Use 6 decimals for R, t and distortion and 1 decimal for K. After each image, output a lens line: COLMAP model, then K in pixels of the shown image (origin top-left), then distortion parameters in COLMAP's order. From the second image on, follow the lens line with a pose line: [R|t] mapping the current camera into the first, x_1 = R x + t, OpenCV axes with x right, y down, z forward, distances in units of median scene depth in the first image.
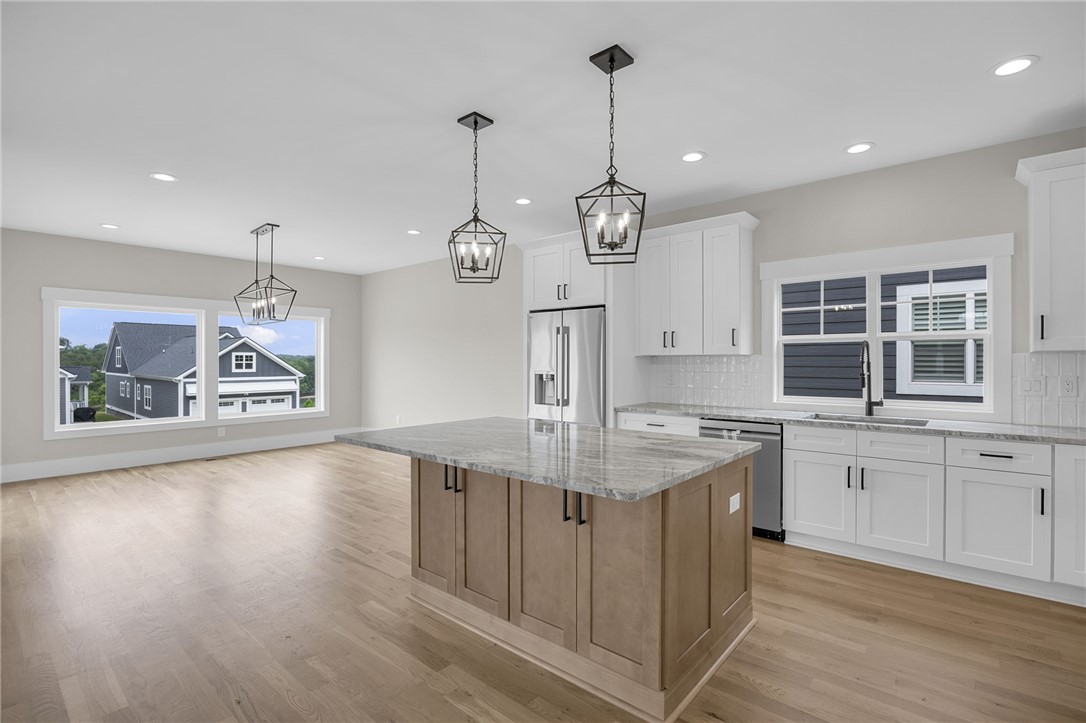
lens RADIAL K [[507.9, 0, 538.2], [0, 507.9, 365.0], [0, 0, 1]] dist [-0.012011, 0.000408]
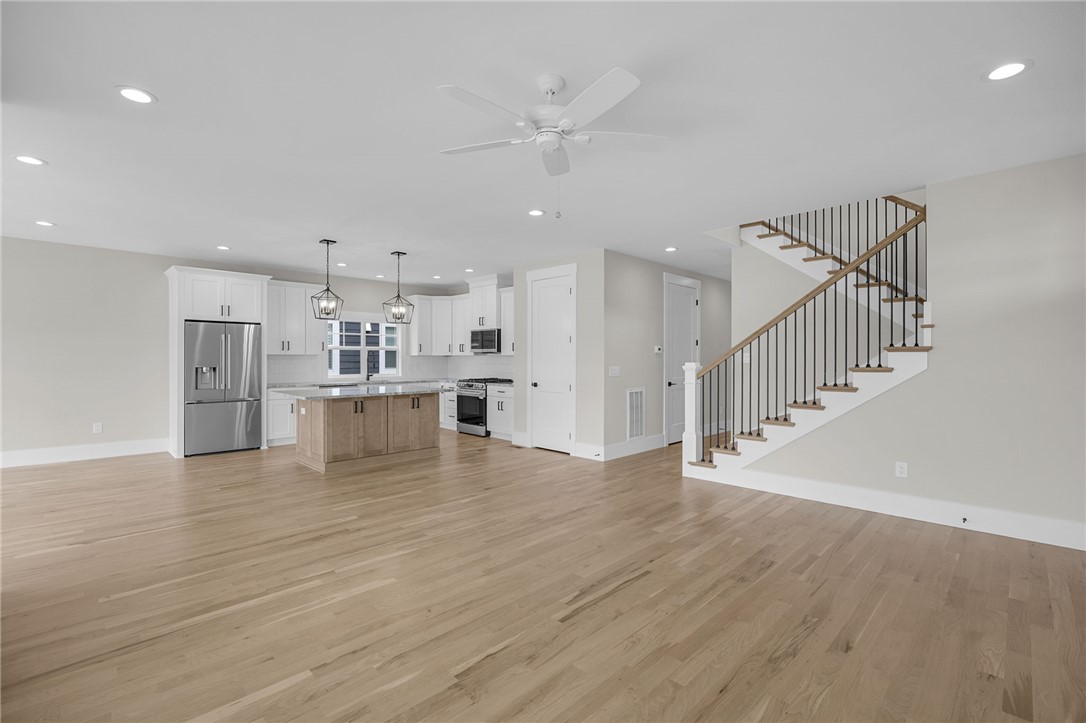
lens RADIAL K [[507.9, 0, 534.2], [0, 507.9, 365.9], [0, 0, 1]] dist [-0.012011, 0.000408]
pose [[0.096277, -0.009212, 0.995312, -1.673610], [0.007930, 0.999933, 0.008488, 0.012828], [-0.995323, 0.007076, 0.096344, -0.028242]]
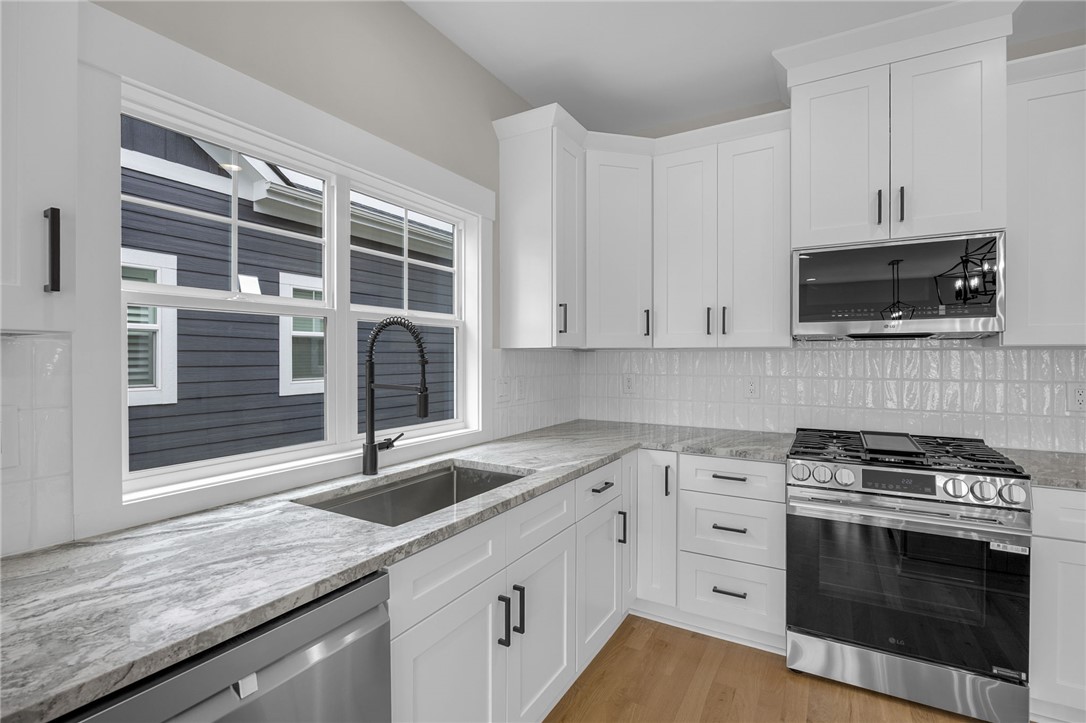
lens RADIAL K [[487.9, 0, 544.6], [0, 487.9, 355.7], [0, 0, 1]] dist [-0.009434, -0.000276]
pose [[-0.195085, 0.006087, 0.980767, 0.163273], [0.012730, 0.999912, -0.003674, -0.009659], [-0.980704, 0.011769, -0.195146, 0.917355]]
